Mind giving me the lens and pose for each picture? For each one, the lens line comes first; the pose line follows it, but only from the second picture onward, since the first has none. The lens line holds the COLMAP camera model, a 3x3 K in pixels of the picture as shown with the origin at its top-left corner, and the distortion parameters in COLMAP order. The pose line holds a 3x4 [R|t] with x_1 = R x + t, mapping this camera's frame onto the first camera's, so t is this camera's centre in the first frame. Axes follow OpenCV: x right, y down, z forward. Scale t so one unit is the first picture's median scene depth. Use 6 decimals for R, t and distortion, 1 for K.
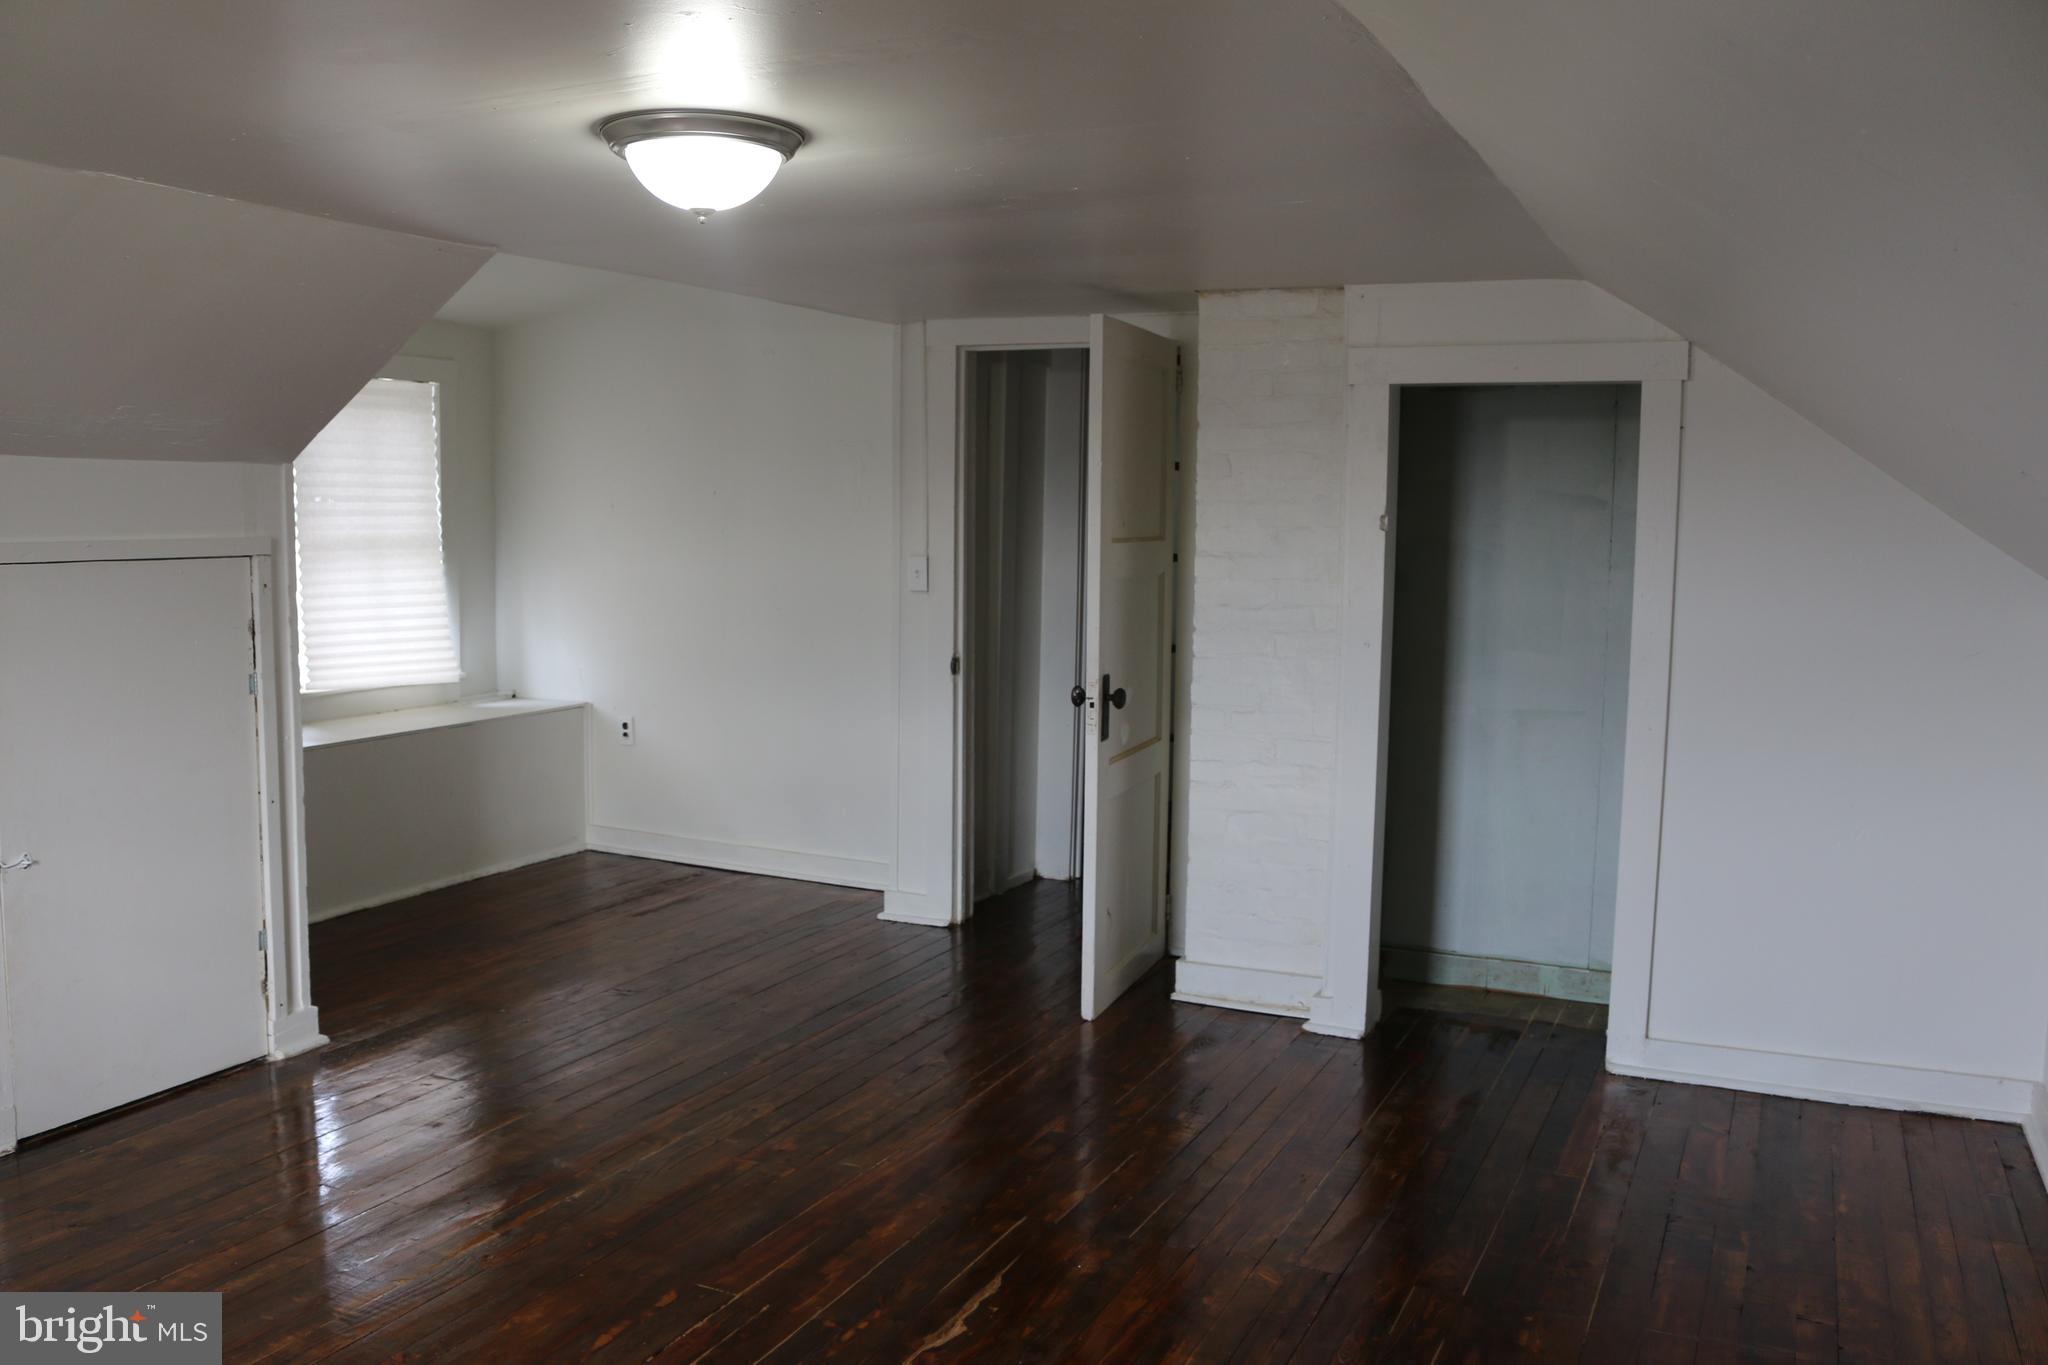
lens RADIAL K [[1678.1, 0, 1017.6], [0, 1678.1, 683.1], [0, 0, 1]] dist [-0.160033, 0.125905]
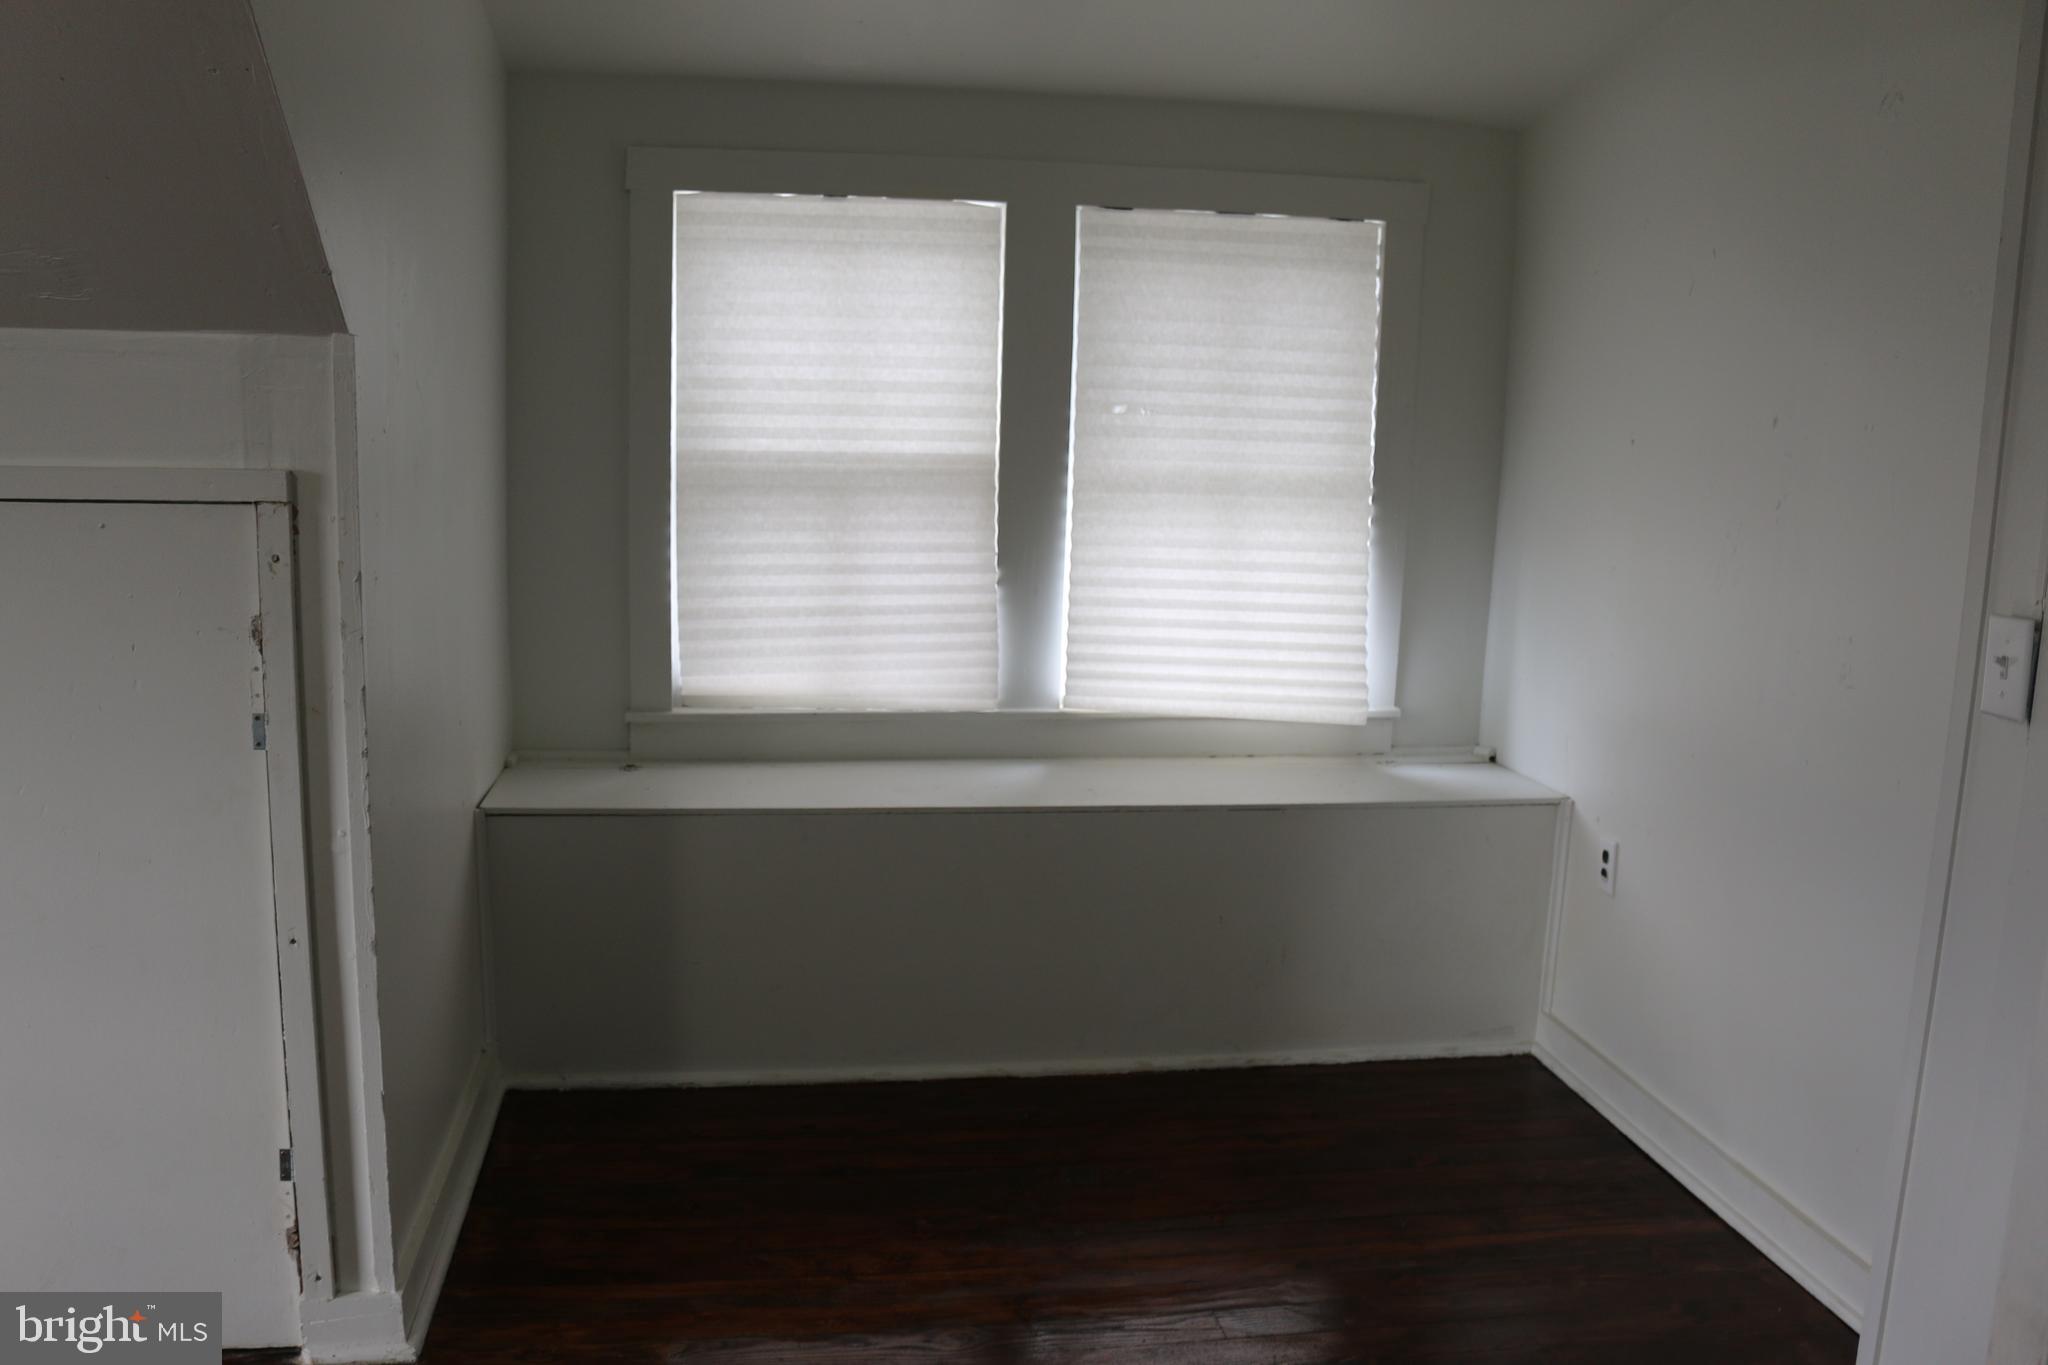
lens RADIAL K [[1678.1, 0, 1017.6], [0, 1678.1, 683.1], [0, 0, 1]] dist [-0.160033, 0.125905]
pose [[0.564539, 0.143988, -0.812750, 0.082401], [-0.110261, 0.988997, 0.098624, -0.063784], [0.818009, 0.033937, 0.574204, 0.570748]]
